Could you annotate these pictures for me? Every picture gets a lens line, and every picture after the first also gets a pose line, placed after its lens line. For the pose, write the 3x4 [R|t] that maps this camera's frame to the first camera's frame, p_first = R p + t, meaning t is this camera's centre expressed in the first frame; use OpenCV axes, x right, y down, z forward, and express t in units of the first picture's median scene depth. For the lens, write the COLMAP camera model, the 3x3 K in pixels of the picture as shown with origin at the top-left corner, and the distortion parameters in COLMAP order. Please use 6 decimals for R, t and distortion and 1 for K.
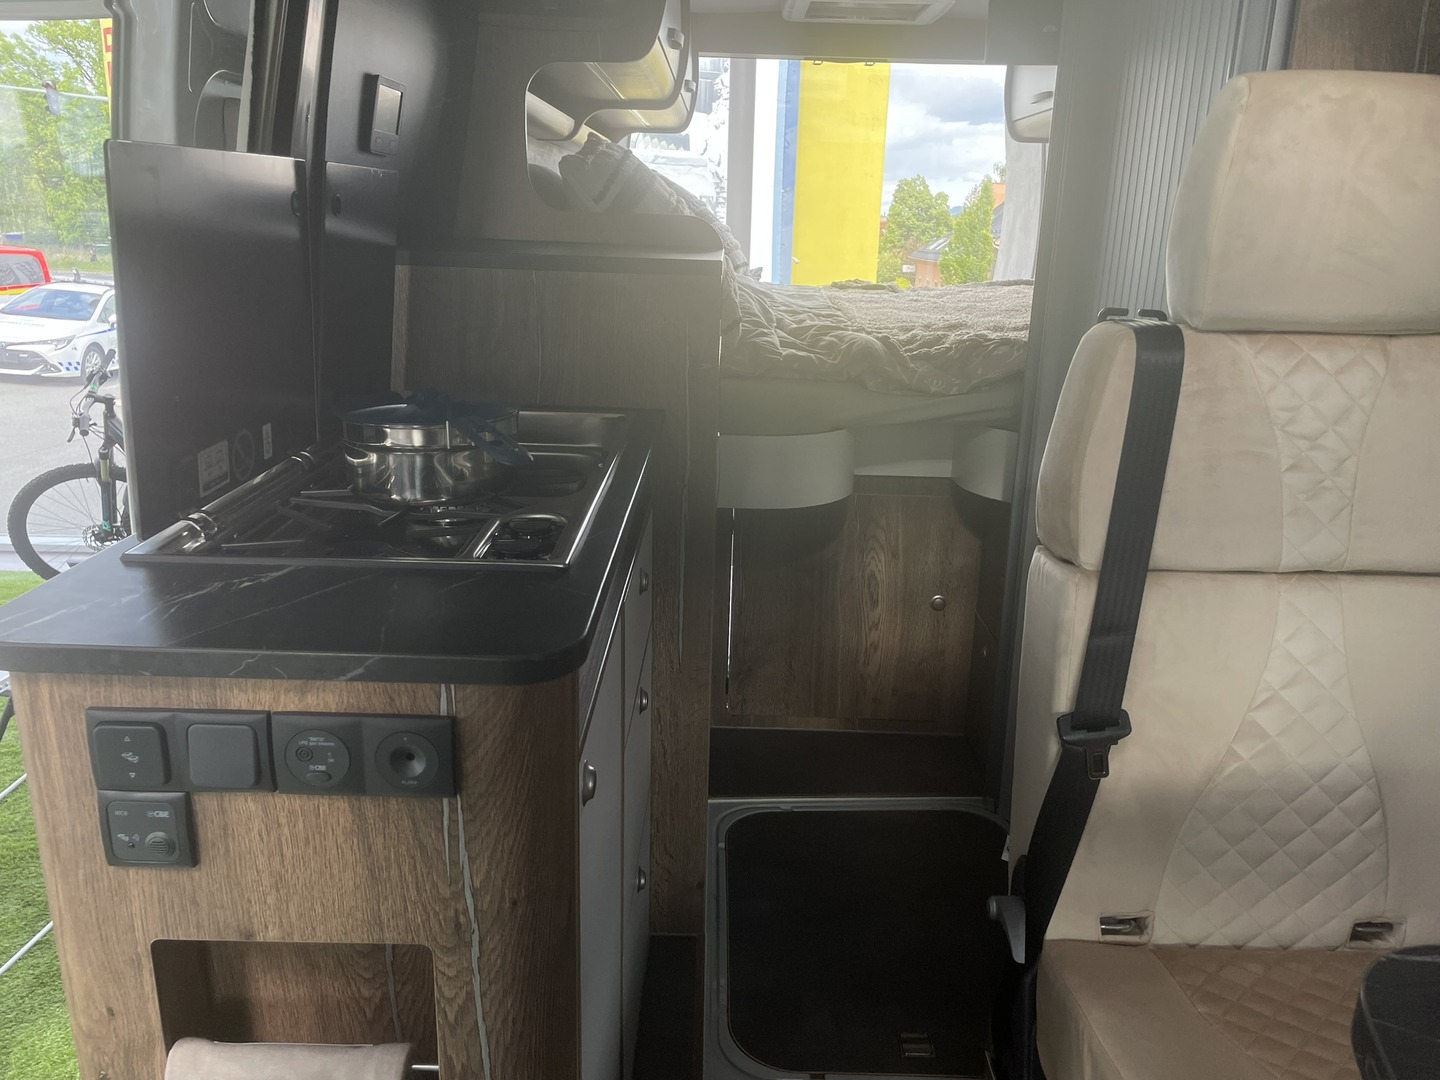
lens RADIAL K [[1114.7, 0, 731.4], [0, 1114.7, 541.3], [0, 0, 1]] dist [0.034232, -0.044029]
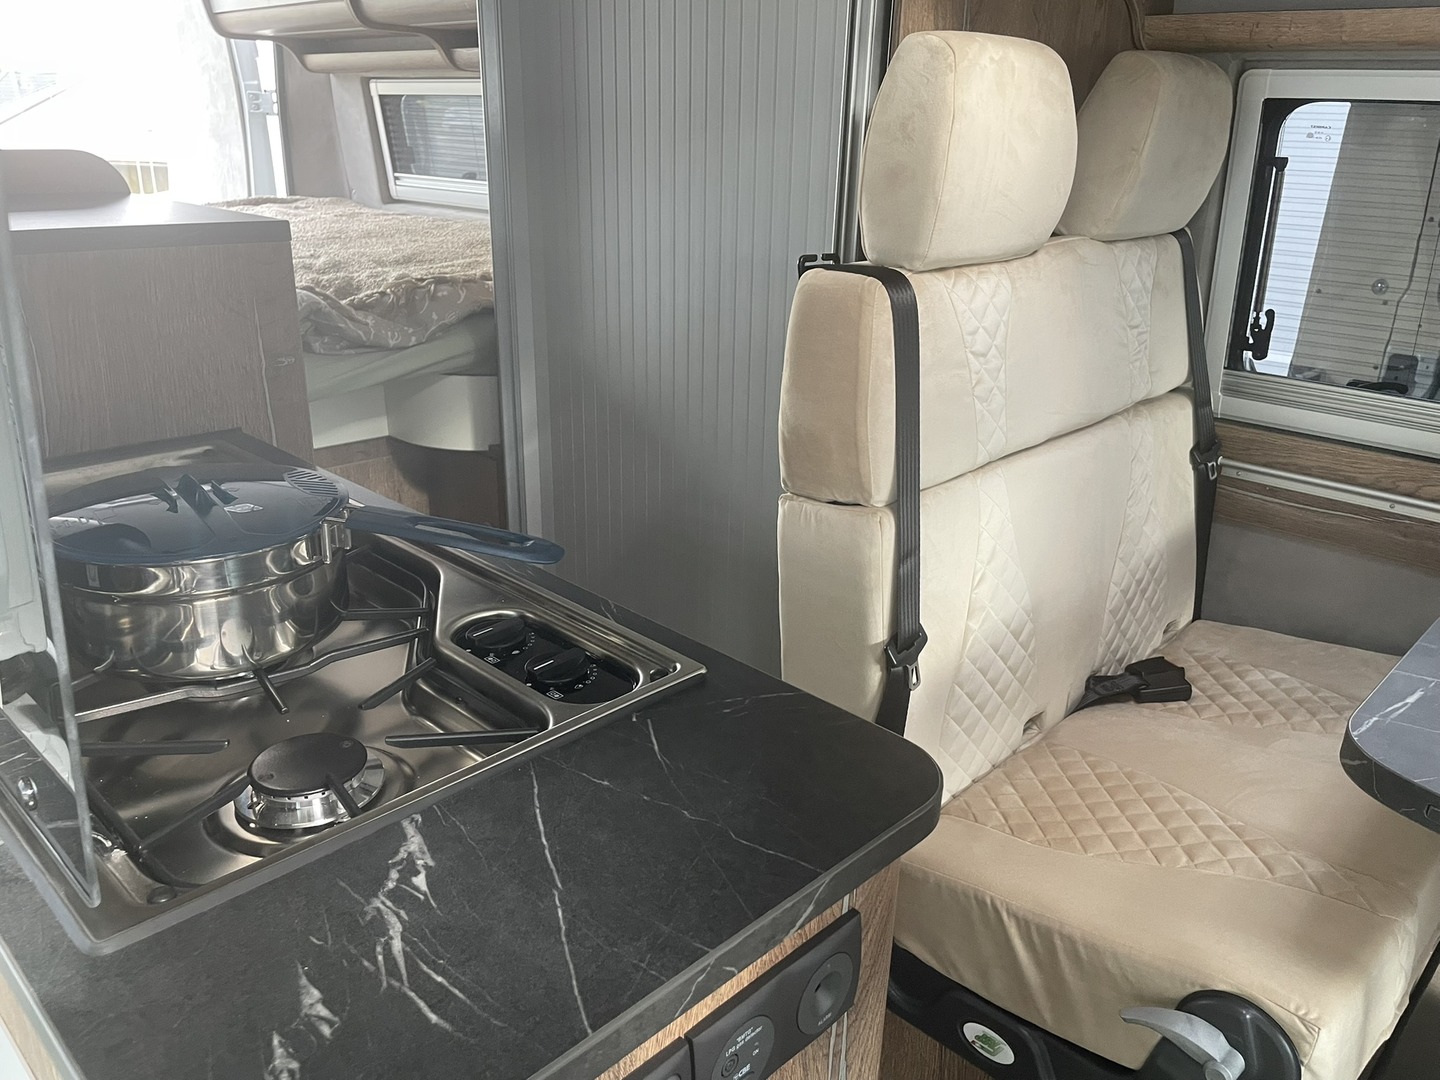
lens RADIAL K [[1114.7, 0, 722.9], [0, 1114.7, 547.6], [0, 0, 1]] dist [0.034232, -0.044029]
pose [[0.706429, -0.270372, 0.654108, -0.488343], [0.205052, 0.962710, 0.176477, -0.155889], [-0.677431, 0.009457, 0.735526, 0.313625]]
